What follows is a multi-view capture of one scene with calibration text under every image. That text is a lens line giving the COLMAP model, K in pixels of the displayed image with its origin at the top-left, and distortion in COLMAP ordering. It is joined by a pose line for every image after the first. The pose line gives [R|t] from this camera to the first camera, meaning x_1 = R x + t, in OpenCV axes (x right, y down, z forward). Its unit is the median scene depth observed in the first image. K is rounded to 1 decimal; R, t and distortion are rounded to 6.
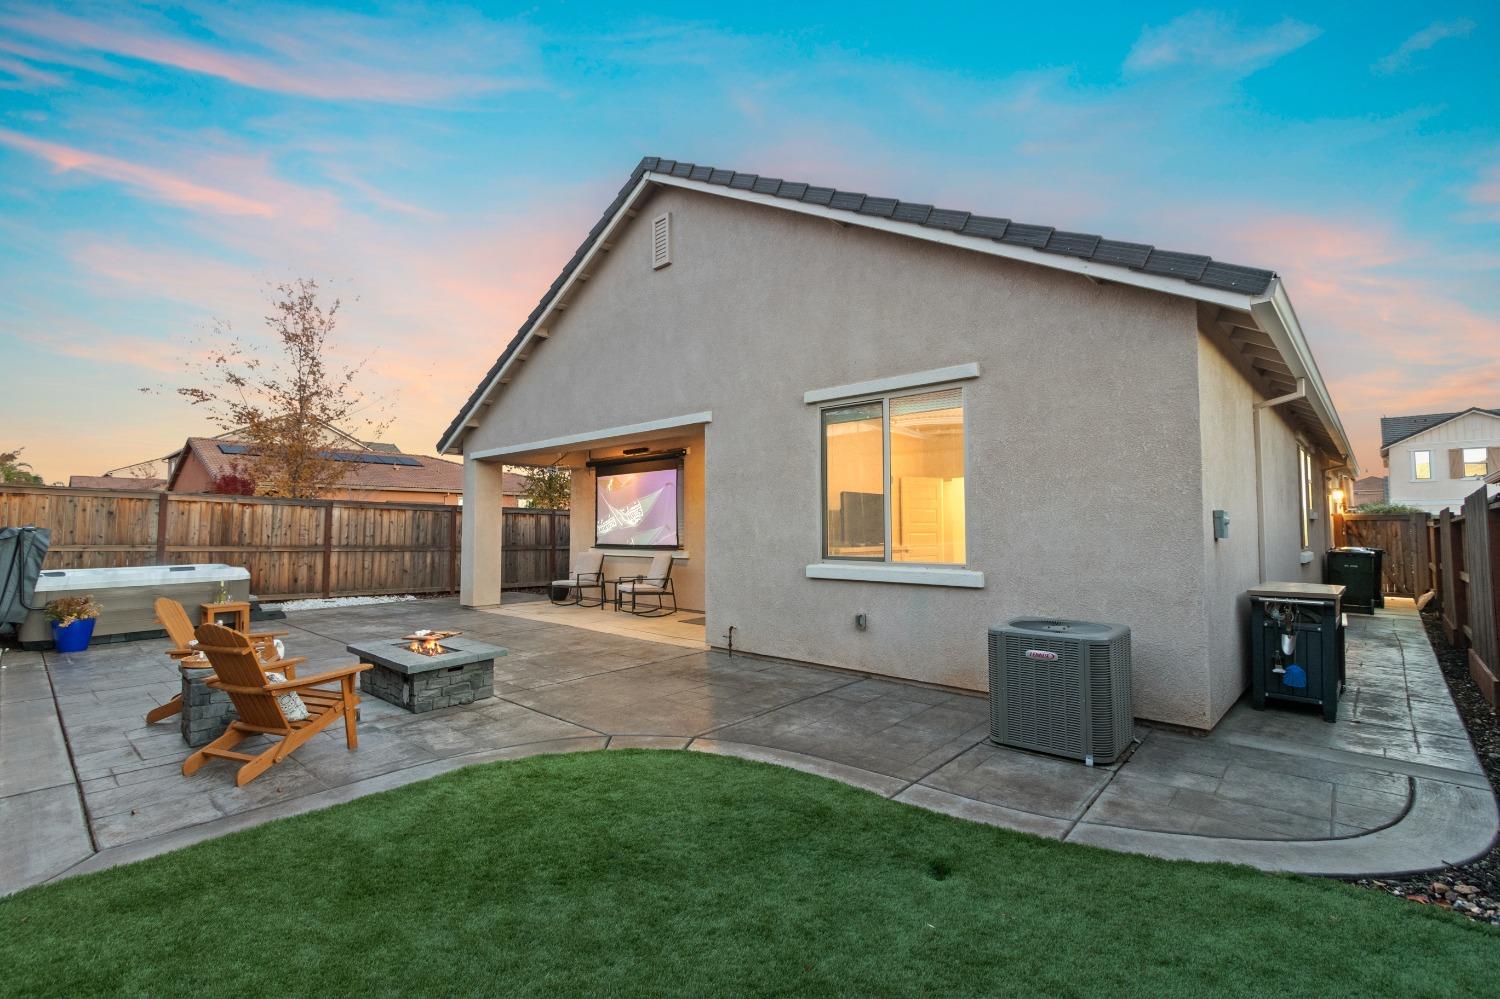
lens RADIAL K [[674.7, 0, 750.0], [0, 674.7, 499.5], [0, 0, 1]] dist [0.014084, -0.005725]
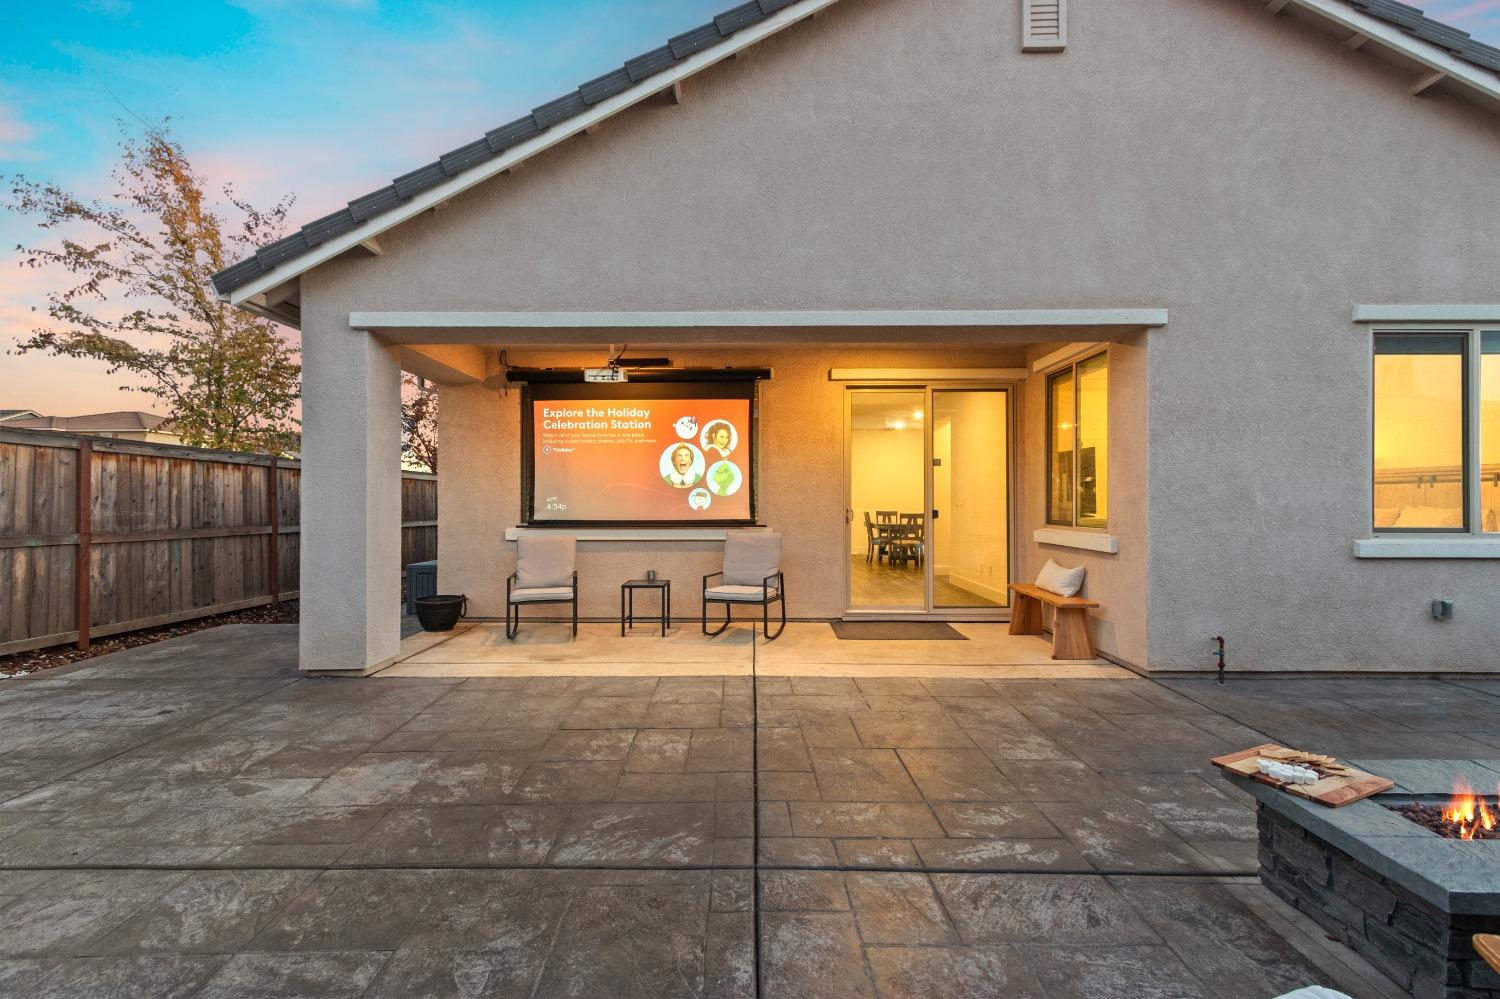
lens RADIAL K [[674.7, 0, 750.0], [0, 674.7, 499.5], [0, 0, 1]] dist [0.014084, -0.005725]
pose [[0.737937, 0.002675, 0.674864, -0.635758], [-0.031143, 0.999062, 0.030093, 0.035010], [-0.674151, -0.043224, 0.737328, 0.632288]]
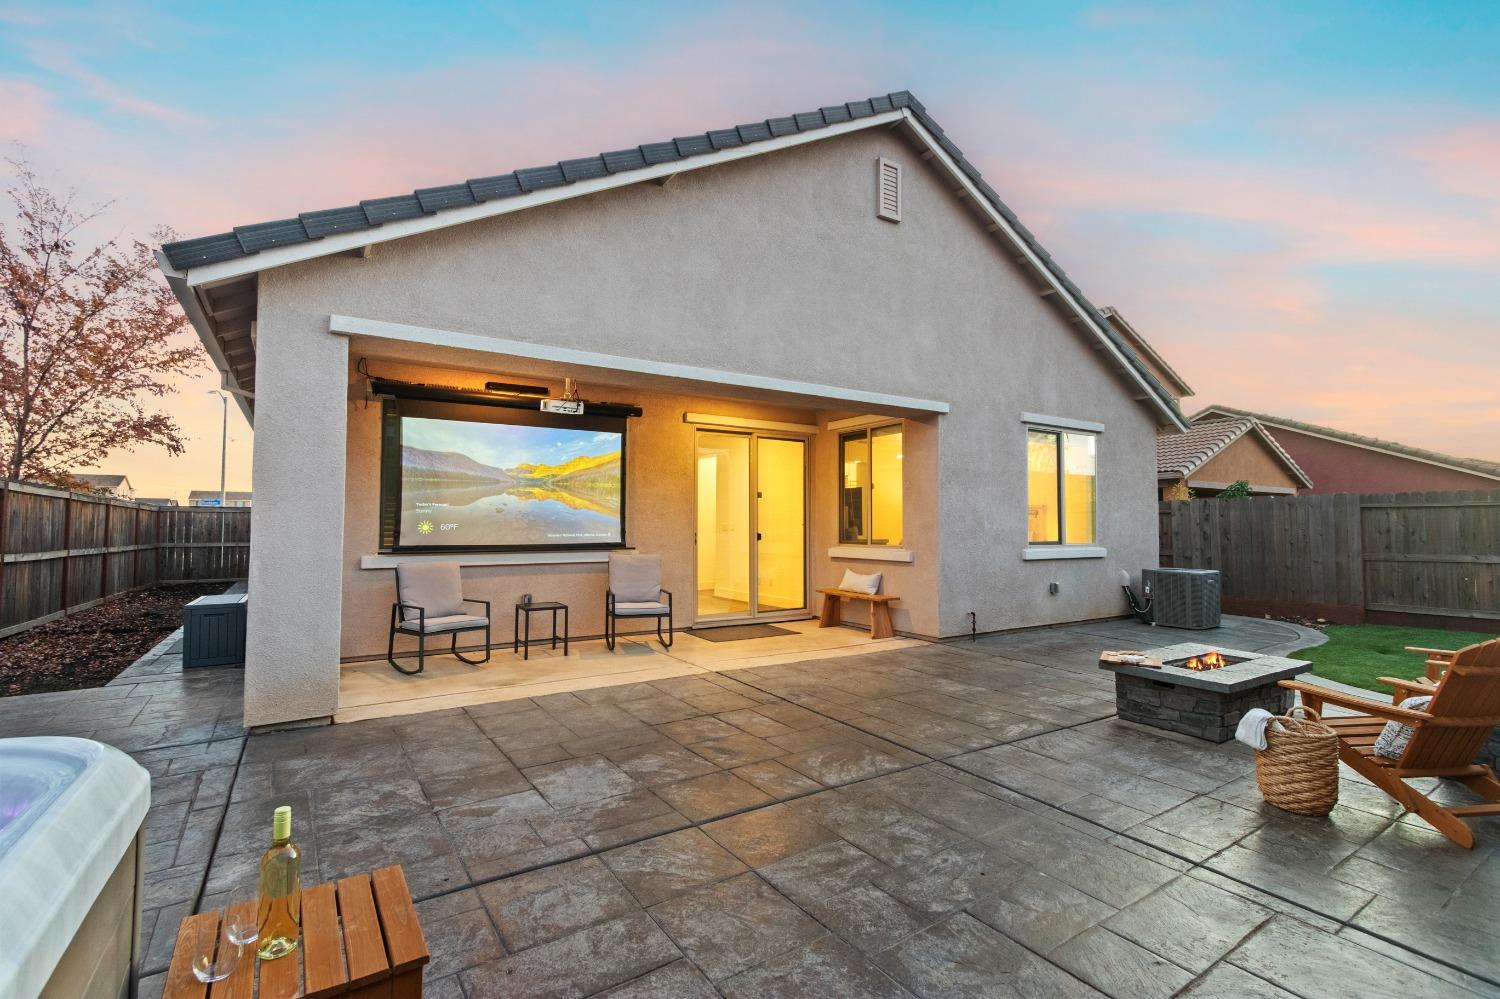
lens RADIAL K [[674.7, 0, 750.0], [0, 674.7, 499.5], [0, 0, 1]] dist [0.014084, -0.005725]
pose [[0.249719, 0.040040, 0.967490, -0.886309], [-0.045566, 0.998524, -0.029564, 0.044590], [-0.967246, -0.036702, 0.251174, 0.828429]]
